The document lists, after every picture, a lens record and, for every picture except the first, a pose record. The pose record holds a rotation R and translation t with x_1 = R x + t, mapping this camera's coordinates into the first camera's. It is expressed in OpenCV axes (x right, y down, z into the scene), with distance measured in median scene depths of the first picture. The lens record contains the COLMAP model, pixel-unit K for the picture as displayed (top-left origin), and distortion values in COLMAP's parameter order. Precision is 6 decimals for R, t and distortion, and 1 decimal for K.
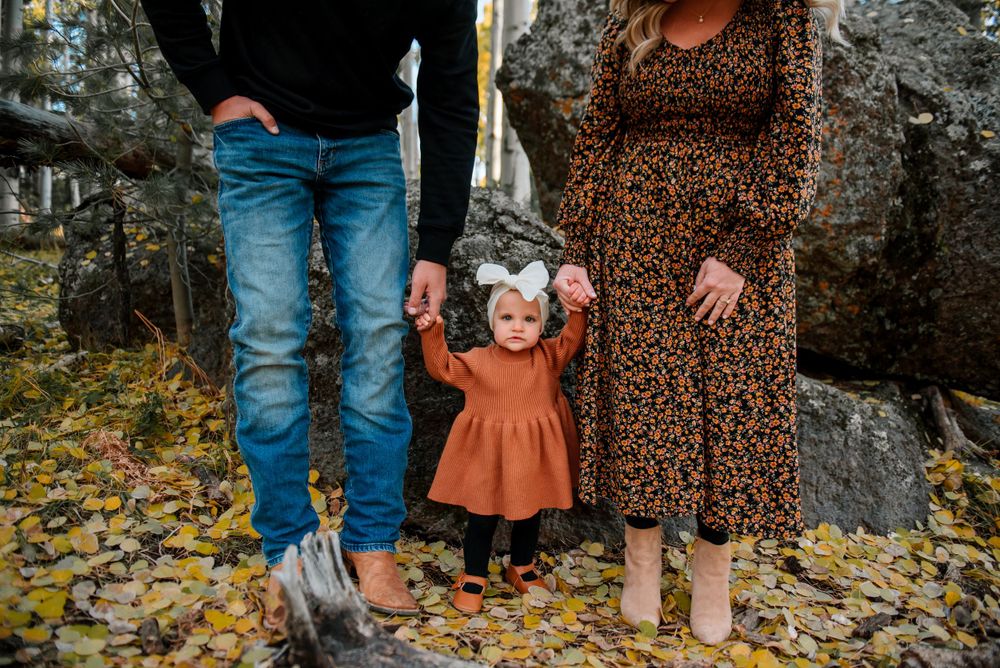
lens RADIAL K [[679.2, 0, 498.3], [0, 679.2, 326.0], [0, 0, 1]] dist [-0.054428, -0.000950]
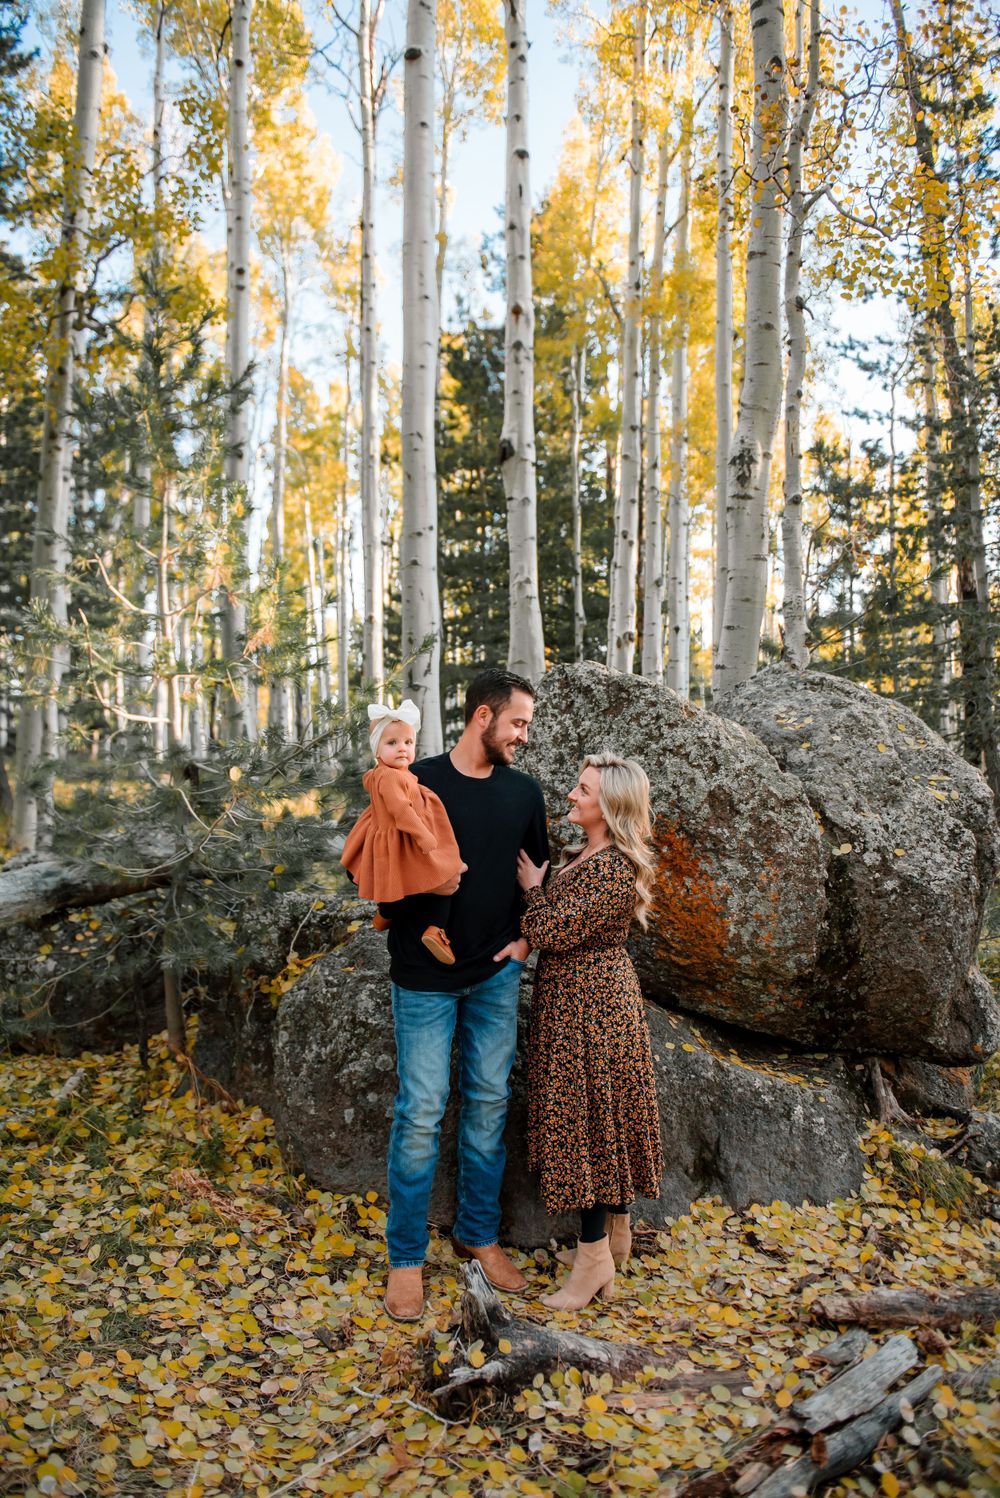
lens RADIAL K [[1026.5, 0, 479.7], [0, 1026.5, 749.4], [0, 0, 1]] dist [-0.054889, 0.002194]
pose [[0.991959, -0.027216, 0.123597, -0.266688], [0.037315, 0.996084, -0.080150, -0.400499], [-0.120932, 0.084117, 0.989090, -0.848919]]
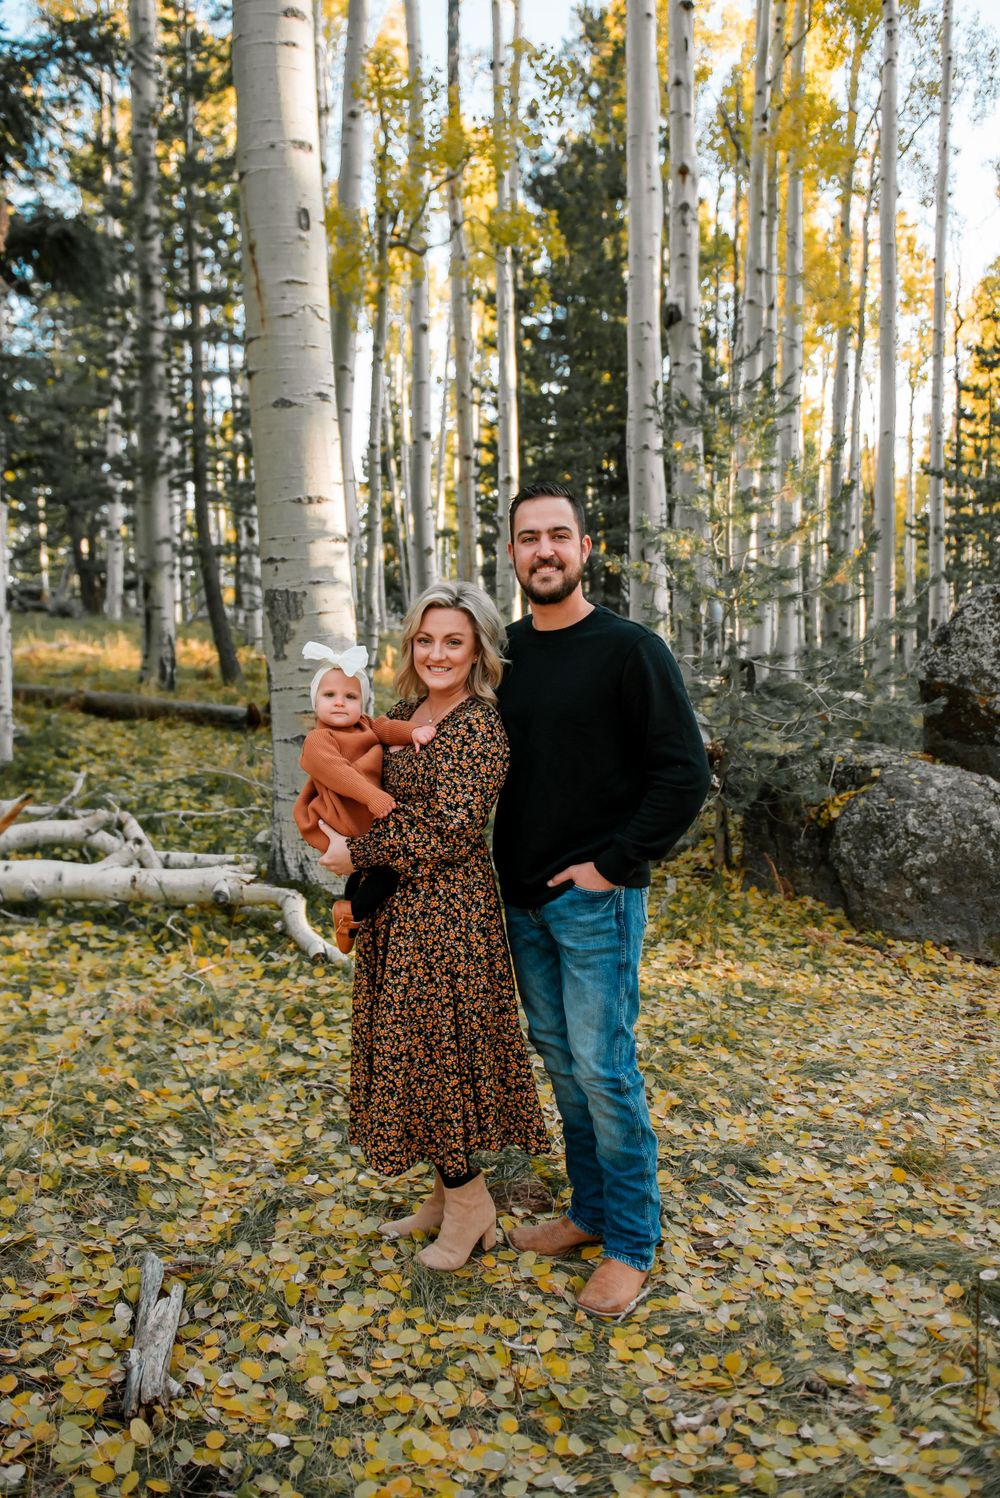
lens RADIAL K [[1183.6, 0, 452.3], [0, 1183.6, 683.3], [0, 0, 1]] dist [-0.048483, -0.002296]
pose [[0.992543, -0.047376, 0.112308, -1.812948], [0.048407, 0.998807, -0.006467, -0.514674], [-0.111868, 0.011855, 0.993652, -1.998340]]
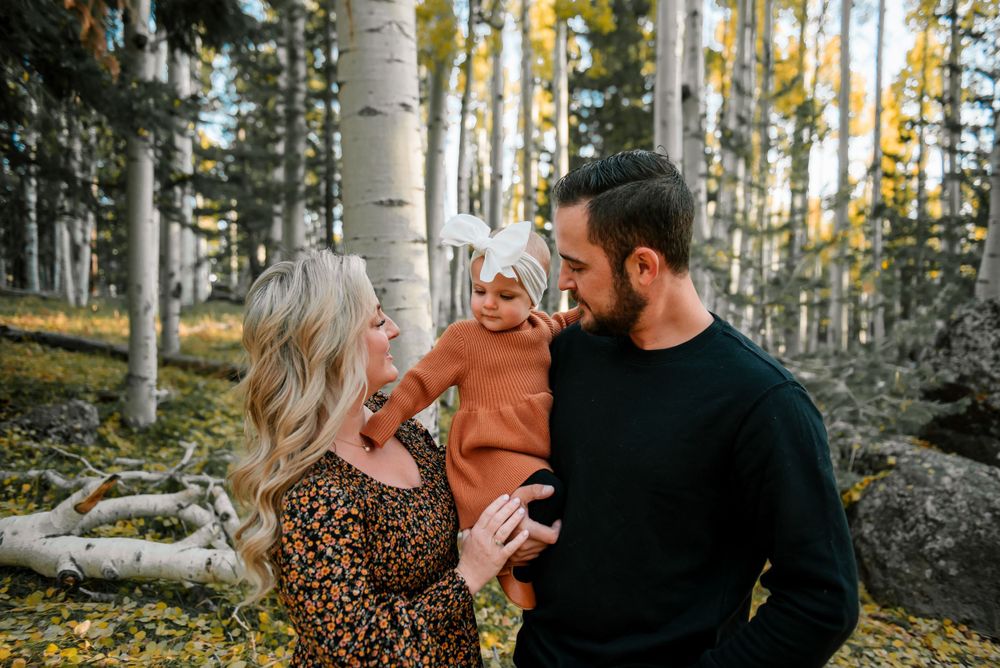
lens RADIAL K [[790.5, 0, 500.0], [0, 790.5, 334.0], [0, 0, 1]] dist [-0.032638, -0.002881]
pose [[0.995202, -0.020870, 0.095595, -1.739740], [0.024088, 0.999177, -0.032633, -0.577721], [-0.094835, 0.034779, 0.994885, -1.214289]]
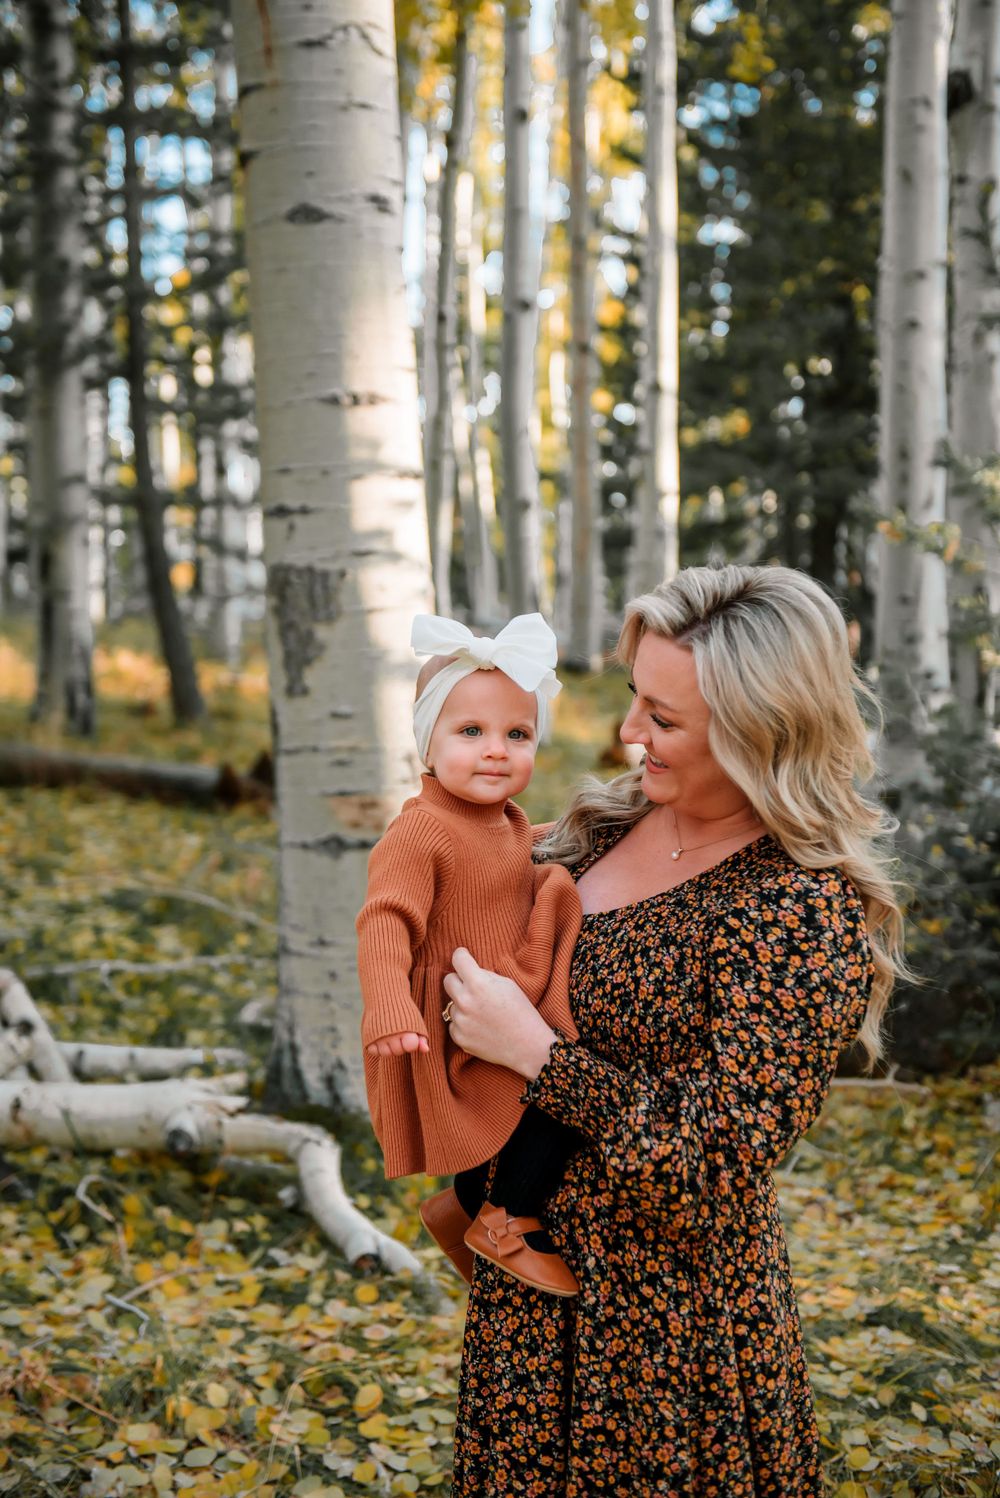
lens RADIAL K [[1917.9, 0, 500.0], [0, 1917.9, 749.0], [0, 0, 1]] dist [0.094563, 0.030079]
pose [[0.995186, -0.034145, 0.091869, -1.866711], [0.033784, 0.999414, 0.005480, -0.543632], [-0.092003, -0.002350, 0.995756, -1.659687]]
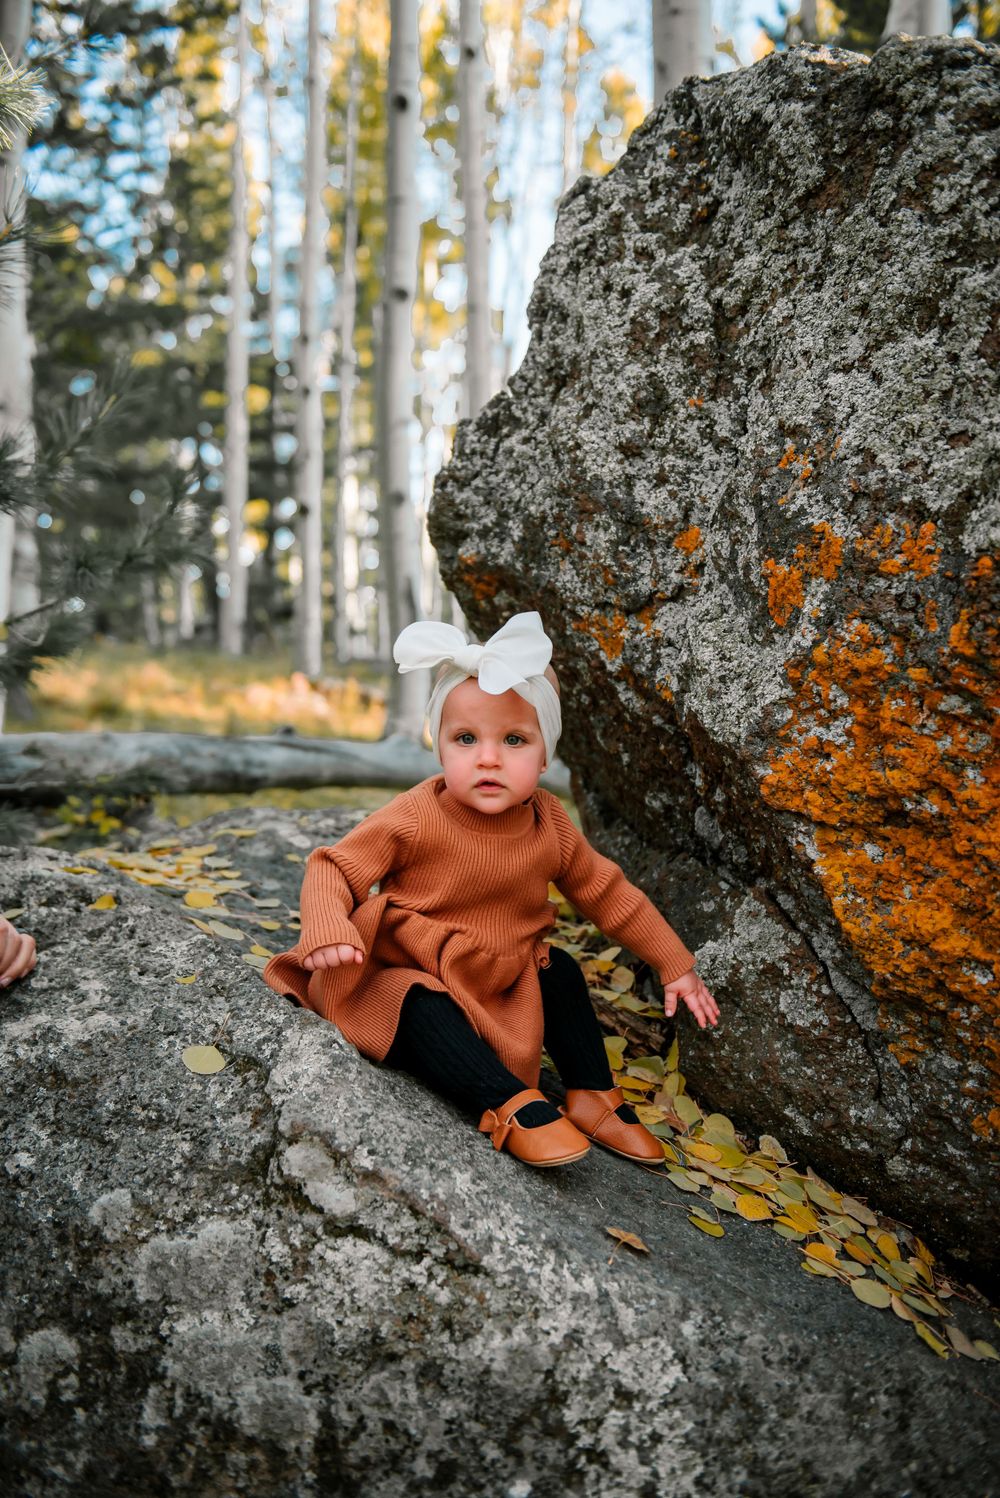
lens RADIAL K [[1494.9, 0, 469.8], [0, 1494.9, 745.6], [0, 0, 1]] dist [0.034612, 0.000959]
pose [[0.987218, -0.011571, -0.158957, 0.189175], [0.006904, 0.999530, -0.029878, -0.317371], [0.159228, 0.028399, 0.986833, 0.350125]]
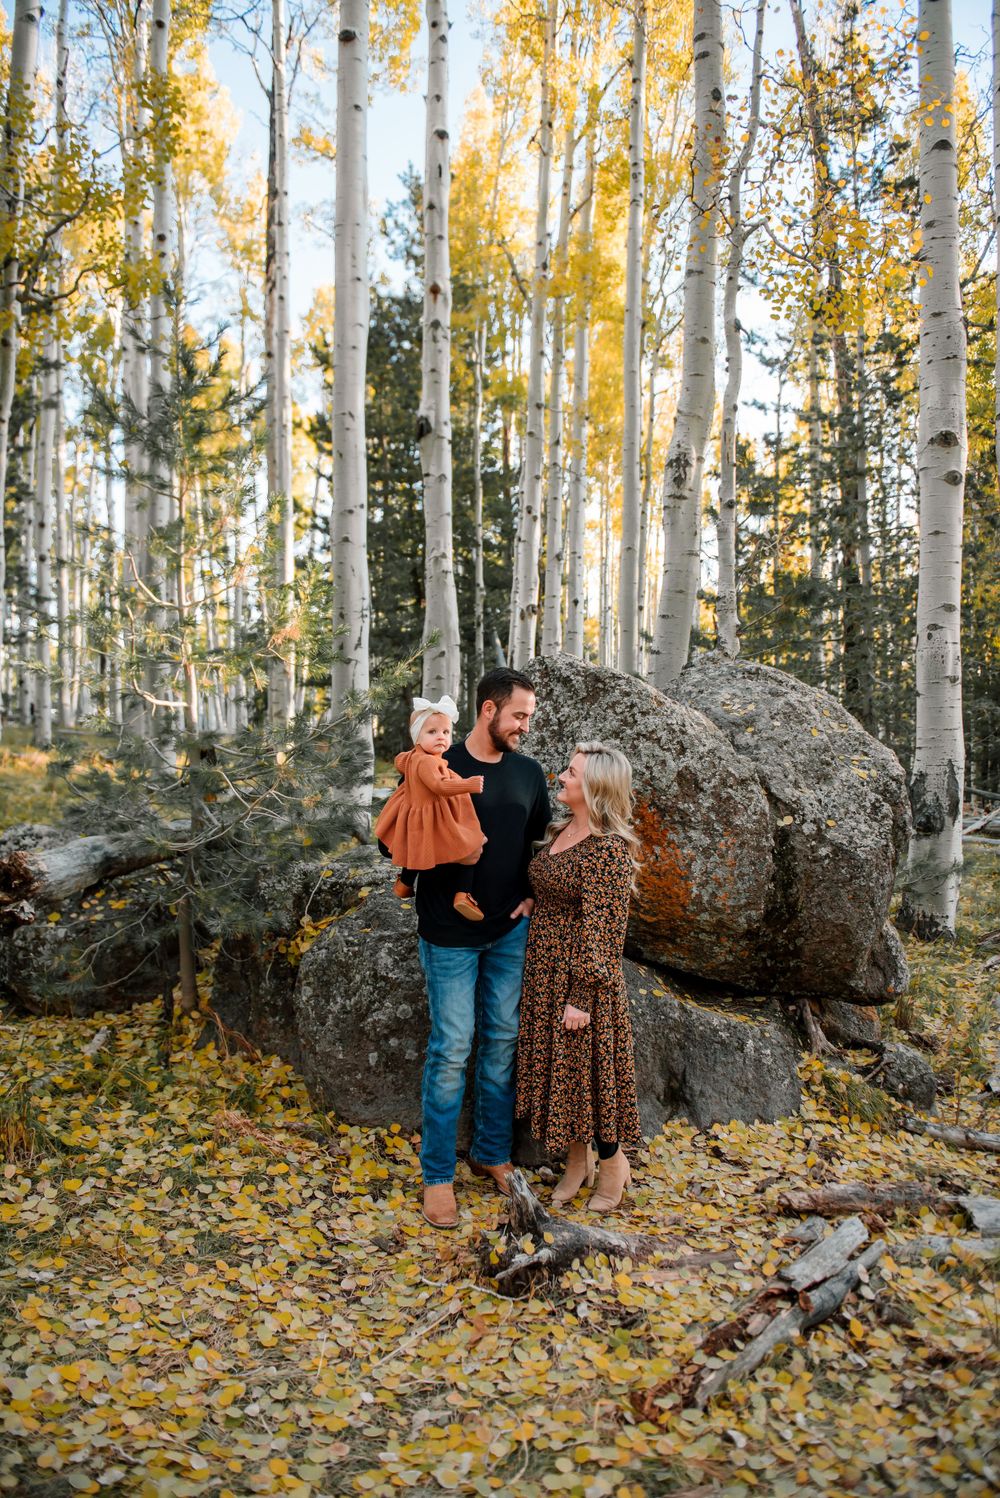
lens RADIAL K [[1017.4, 0, 480.6], [0, 1017.4, 749.8], [0, 0, 1]] dist [-0.054428, -0.000950]
pose [[0.971670, -0.028424, 0.234628, -0.531740], [0.038809, 0.998455, -0.039764, -0.436050], [-0.233135, 0.047743, 0.971272, -1.027208]]
